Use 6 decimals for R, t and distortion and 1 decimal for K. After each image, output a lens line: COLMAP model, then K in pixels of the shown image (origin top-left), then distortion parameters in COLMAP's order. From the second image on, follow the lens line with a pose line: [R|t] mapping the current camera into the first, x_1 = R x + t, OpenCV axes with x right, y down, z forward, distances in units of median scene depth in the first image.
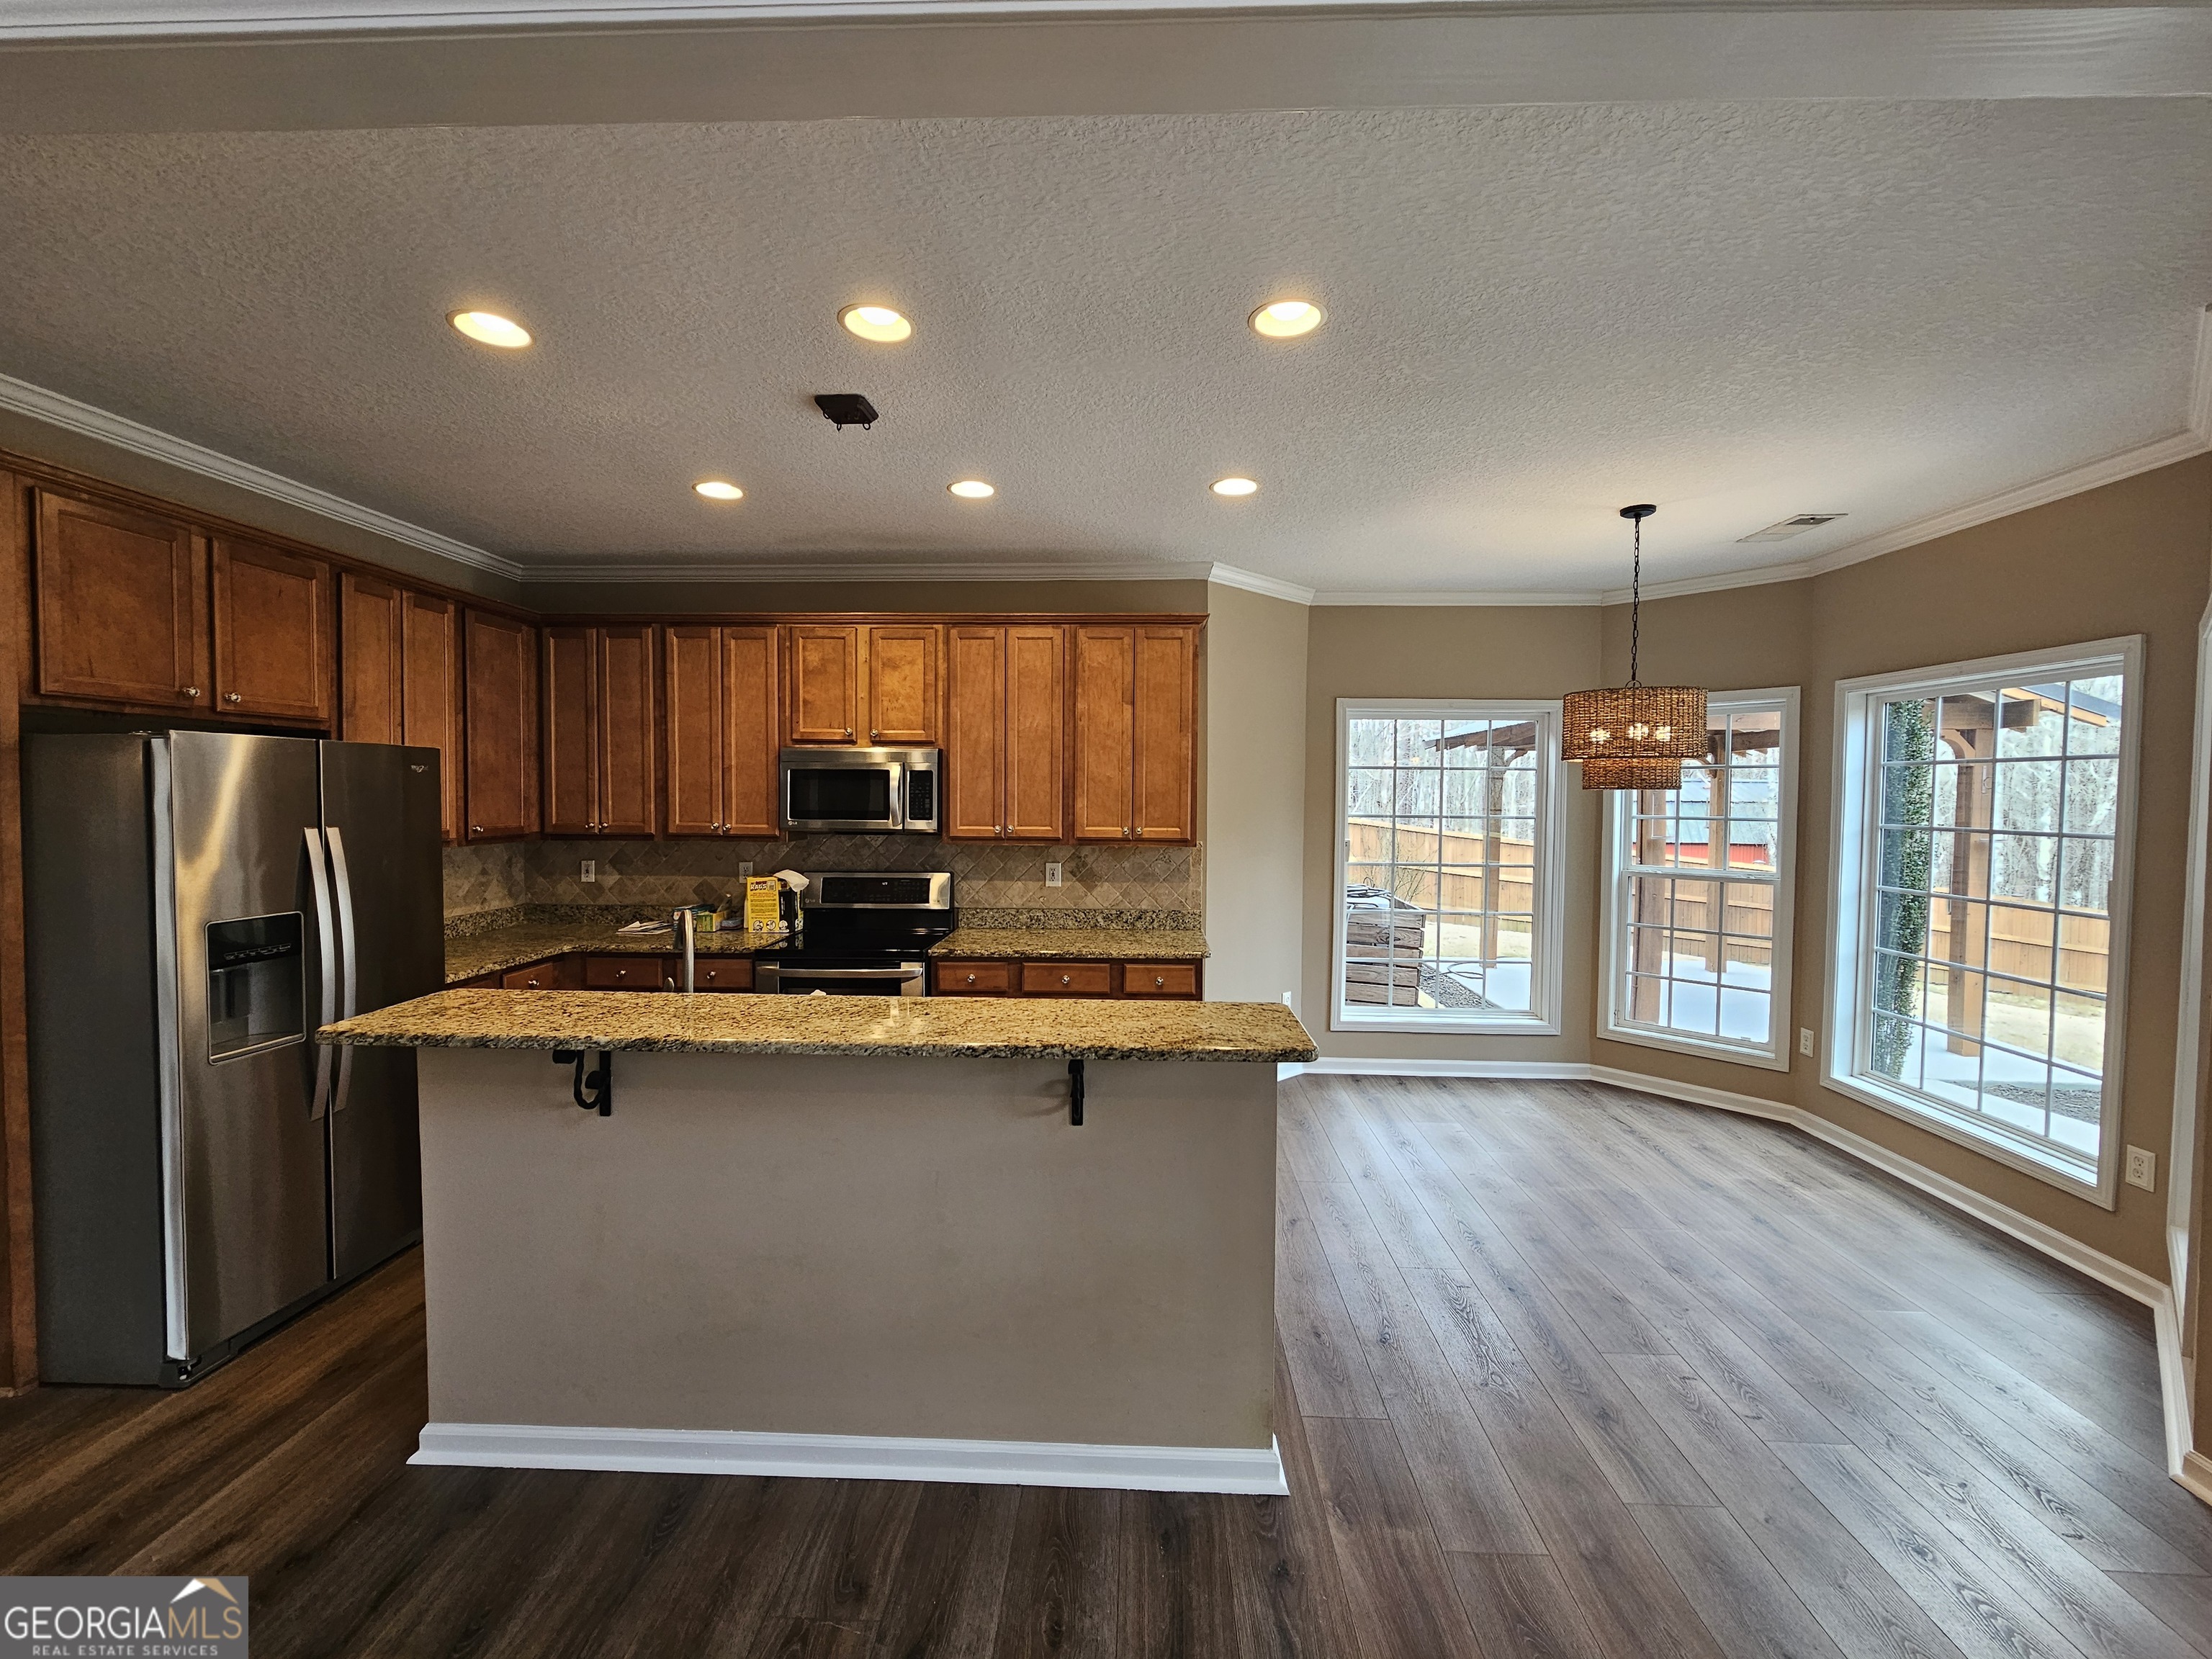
lens RADIAL K [[901.6, 0, 1110.5], [0, 901.6, 821.7], [0, 0, 1]] dist [-0.003021, 0.000140]
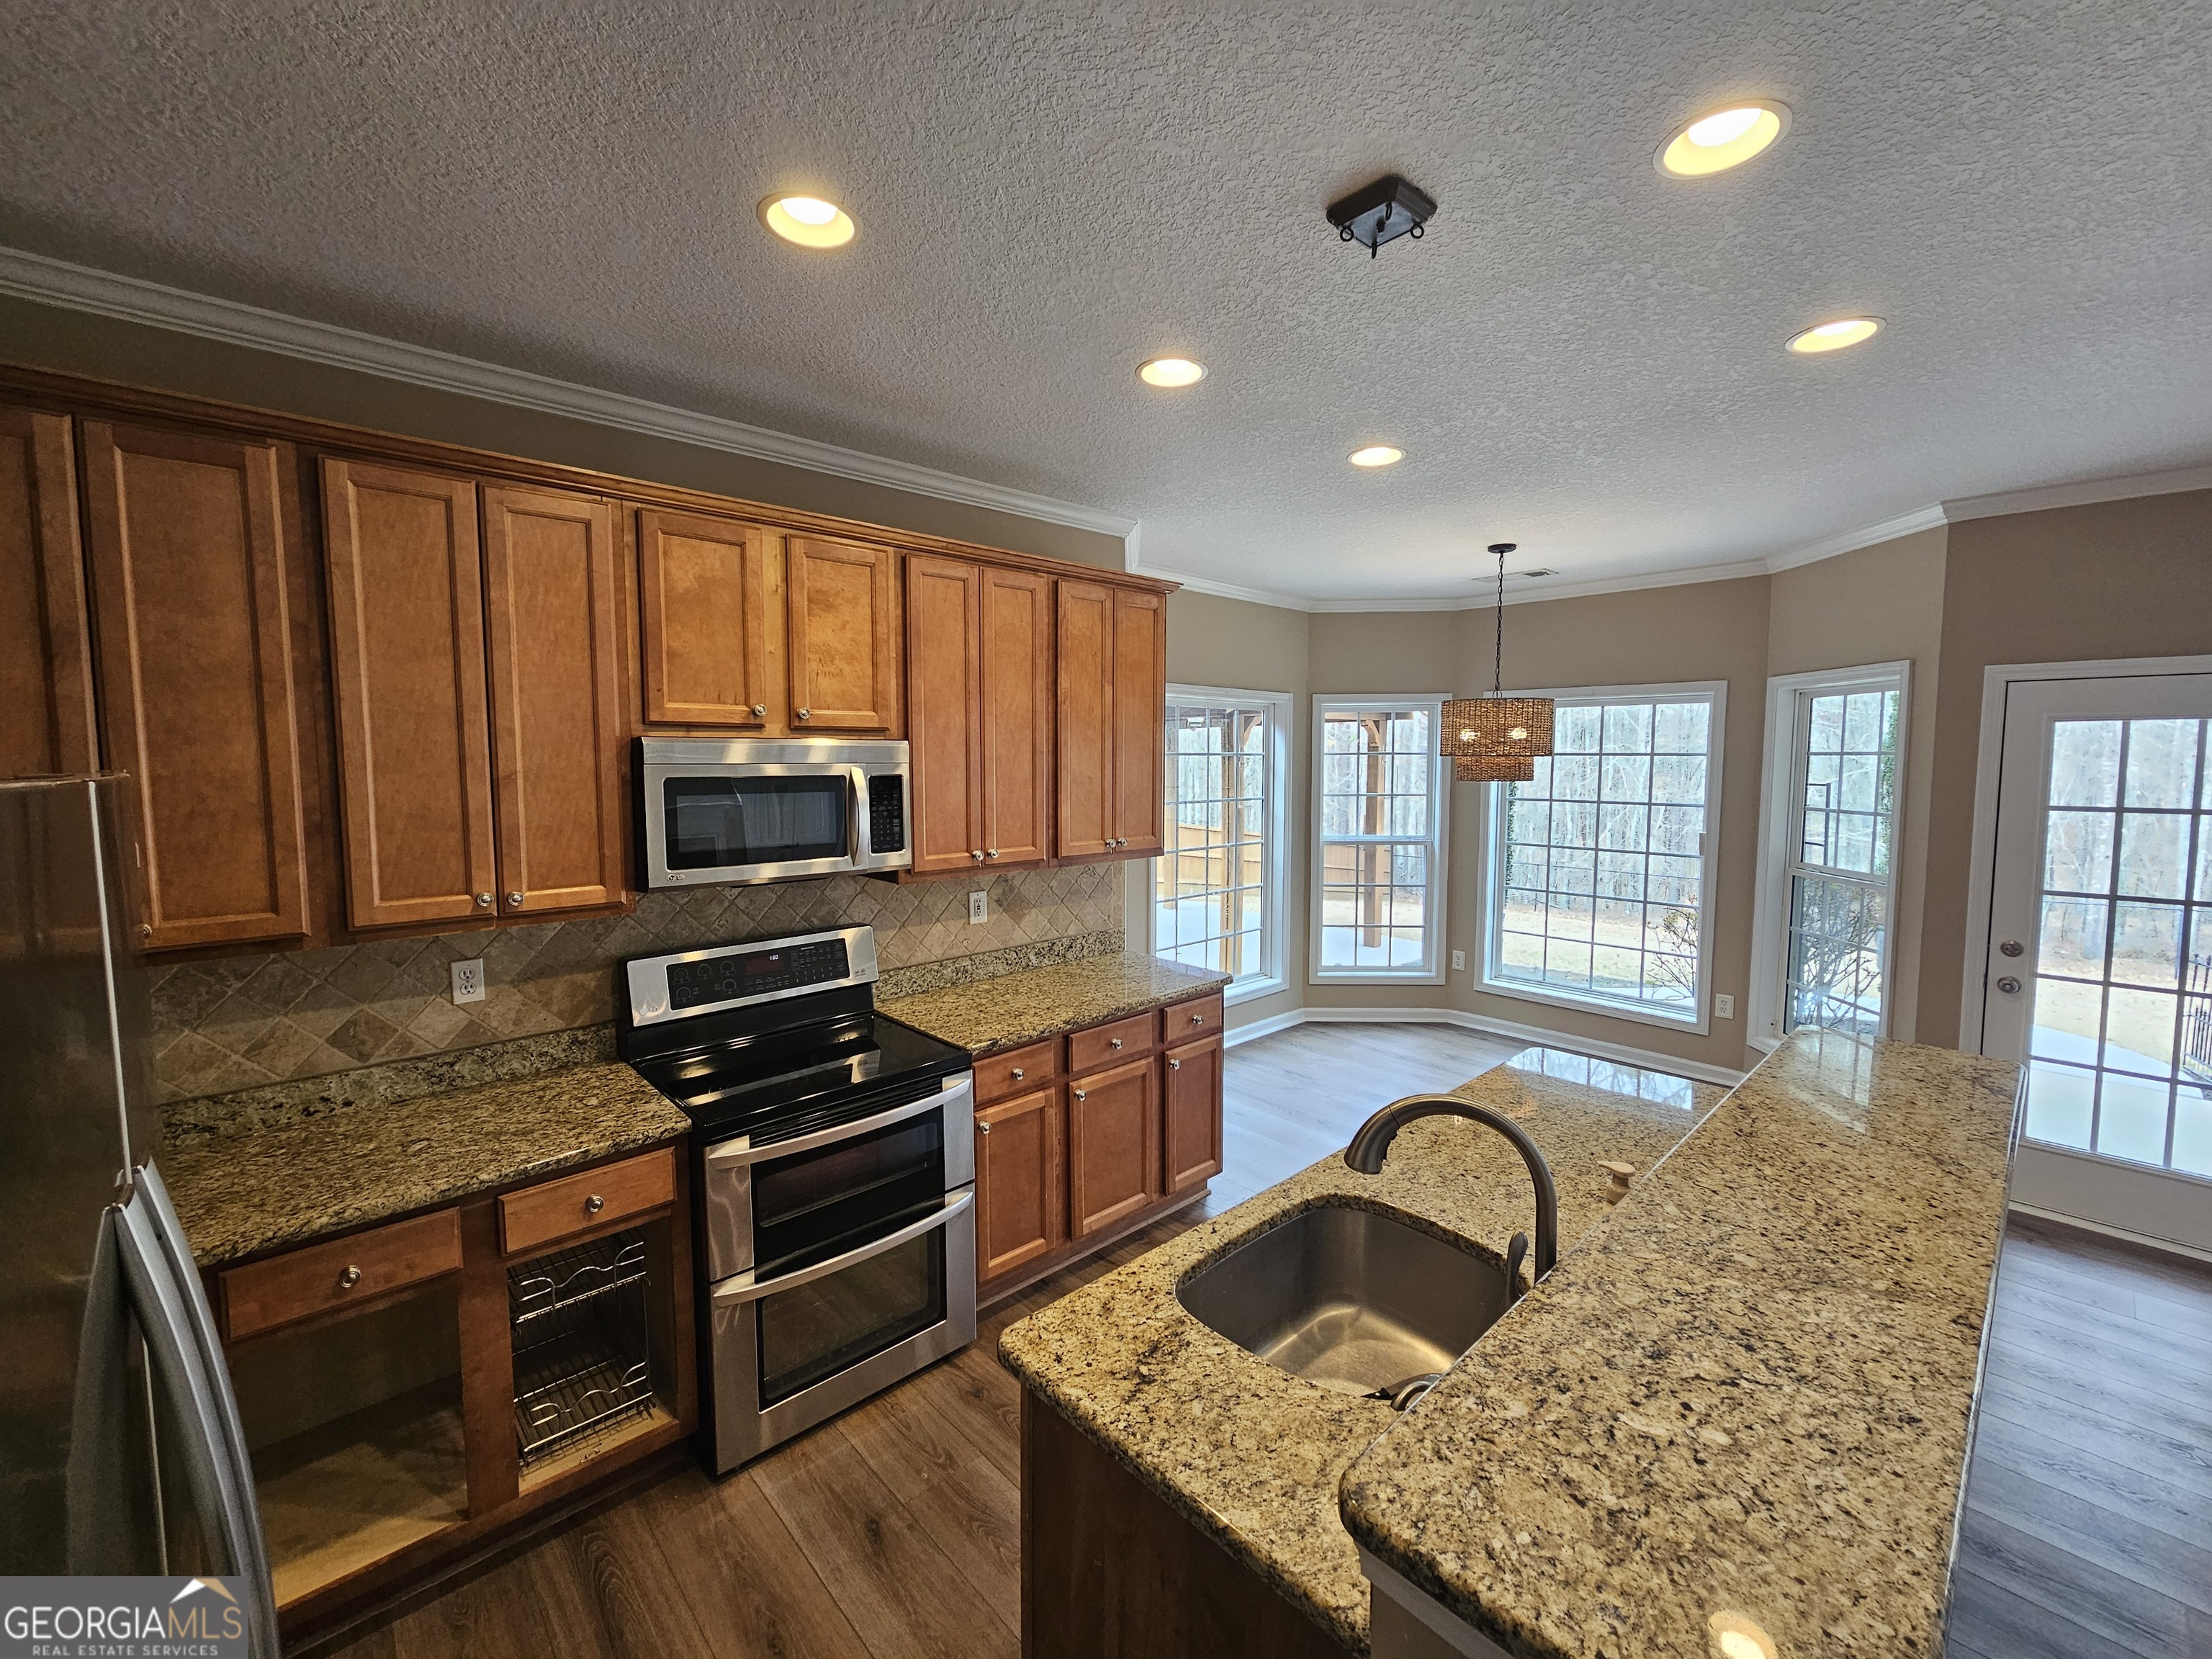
lens RADIAL K [[901.6, 0, 1106.8], [0, 901.6, 824.3], [0, 0, 1]] dist [-0.003021, 0.000140]
pose [[0.709526, -0.063490, 0.701814, -0.514095], [0.029516, 0.997736, 0.060421, -0.052270], [-0.704061, -0.022156, 0.709794, 0.405152]]
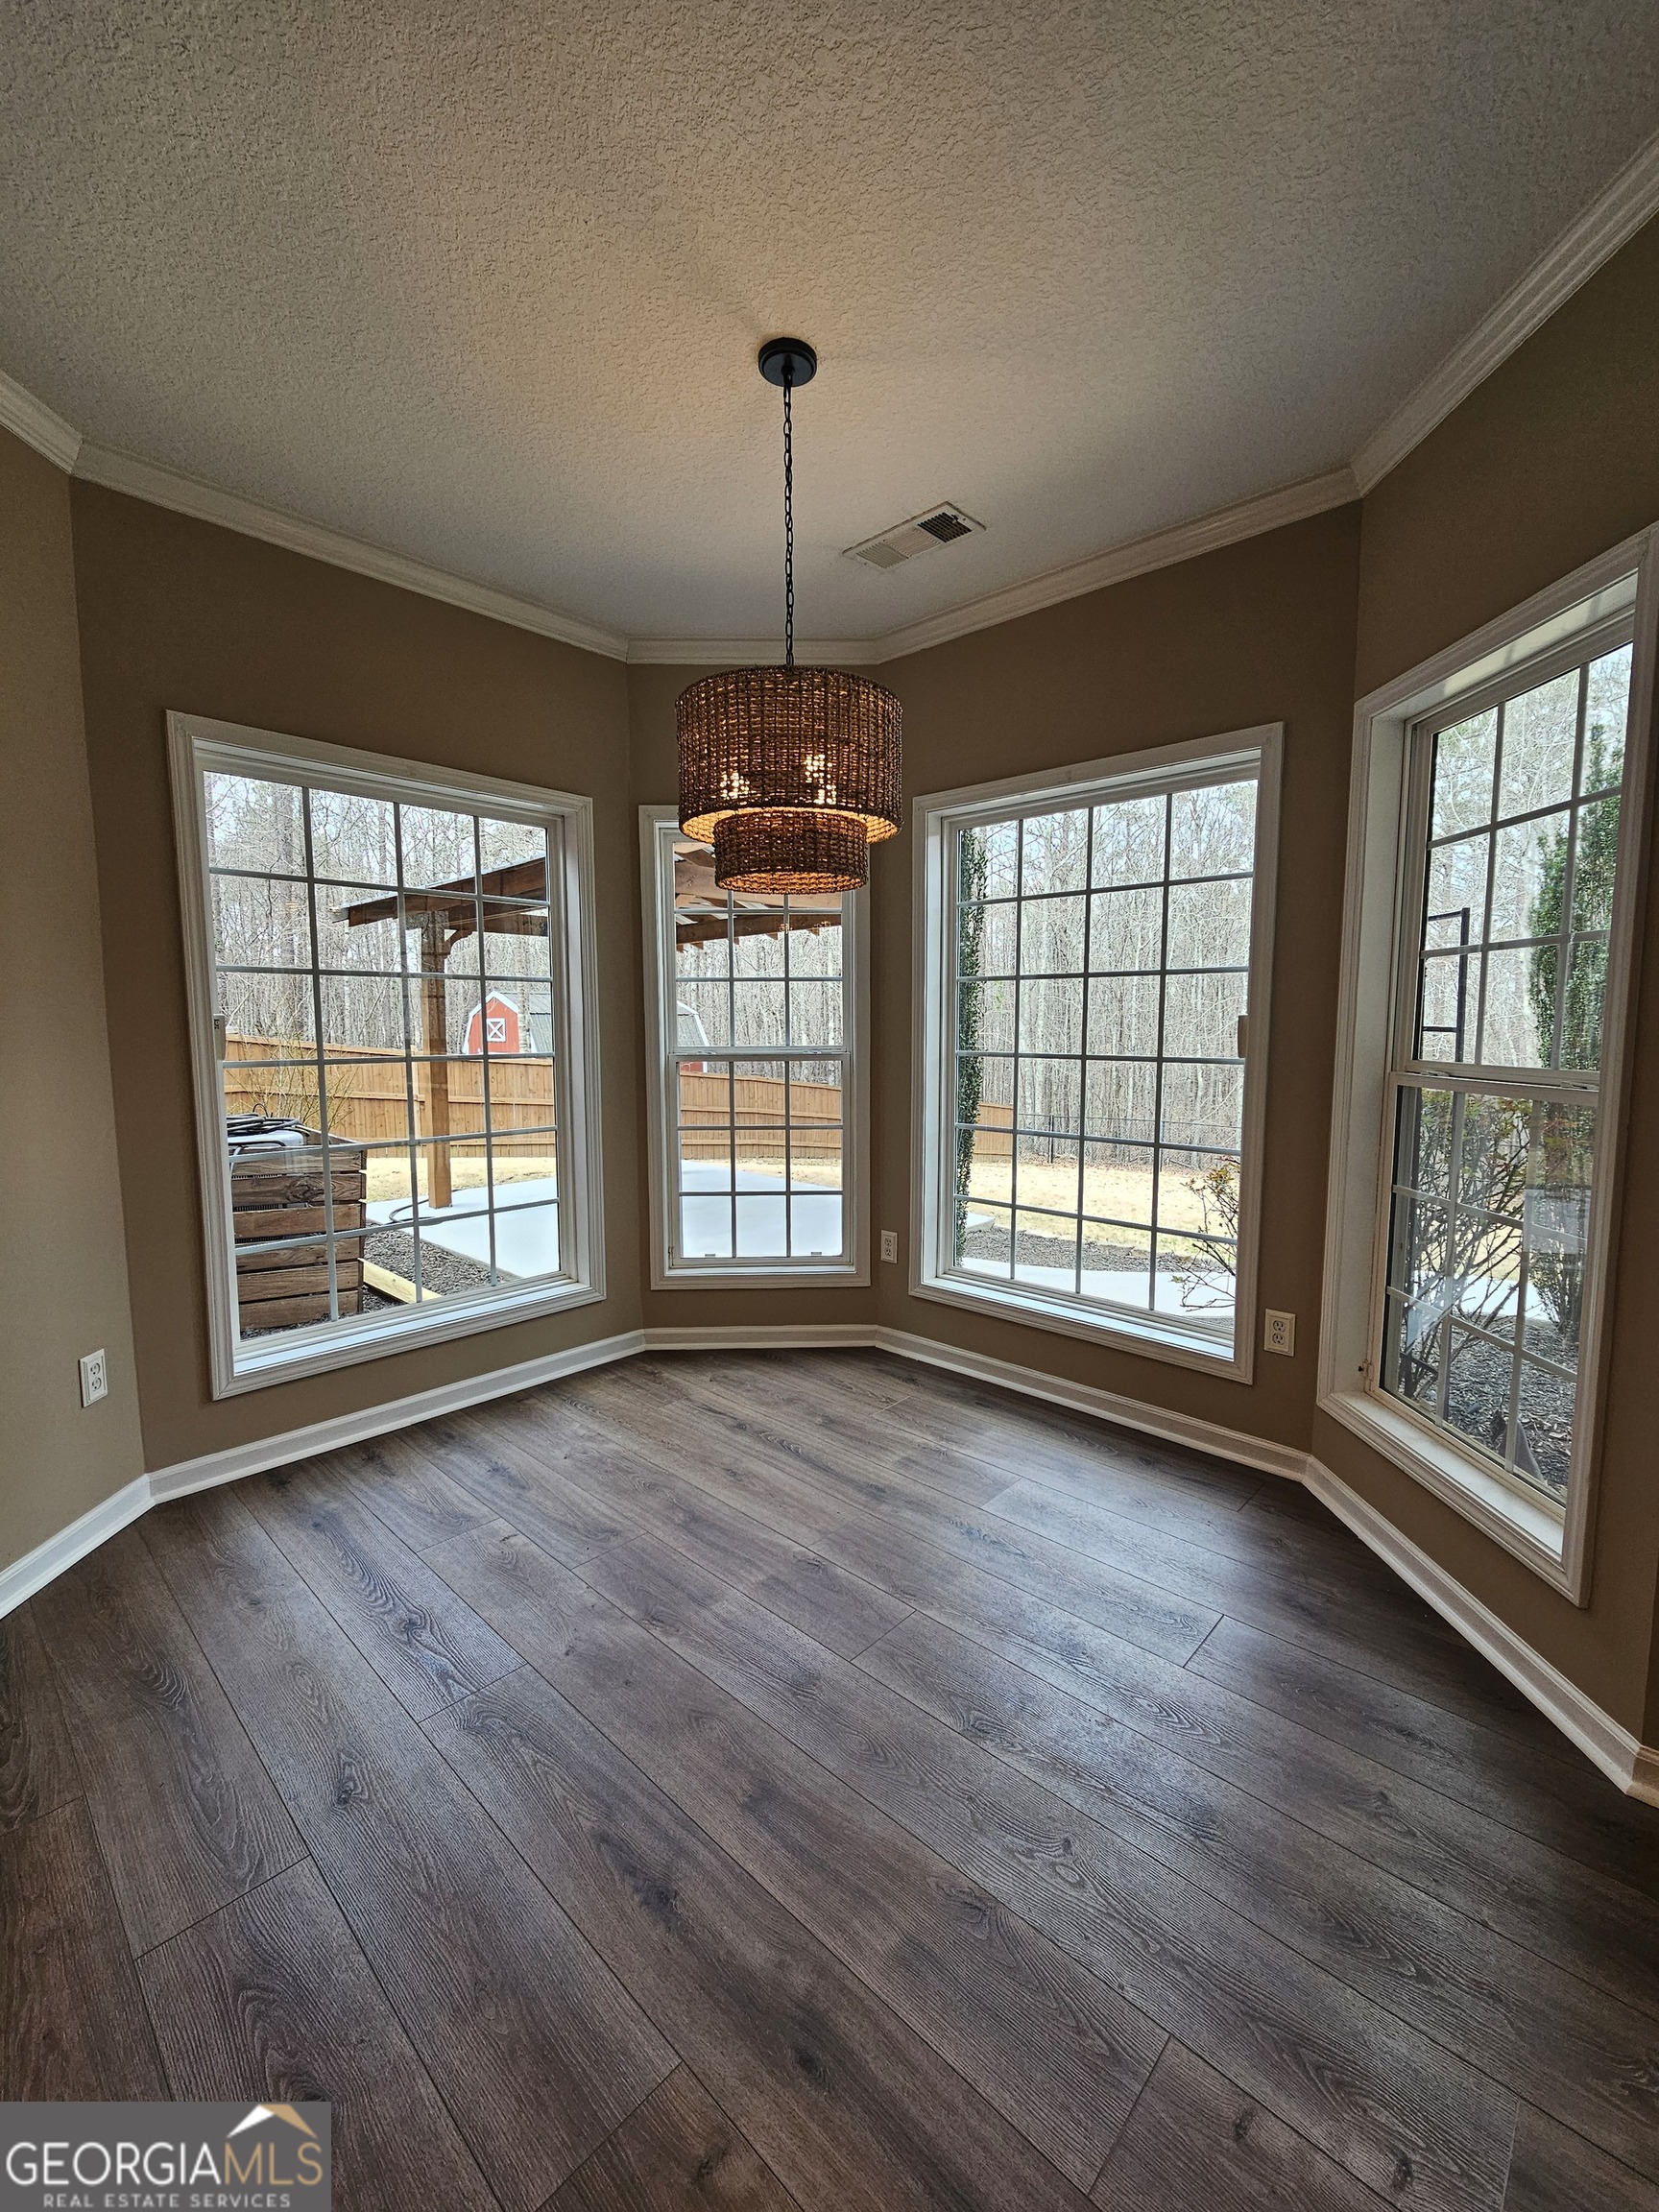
lens RADIAL K [[901.6, 0, 832.0], [0, 901.6, 1105.9], [0, 0, 1]] dist [-0.003021, 0.000140]
pose [[0.655201, -0.081690, 0.751025, 0.124330], [0.031934, 0.996243, 0.080502, 0.046764], [-0.754779, -0.028762, 0.655348, 0.483476]]
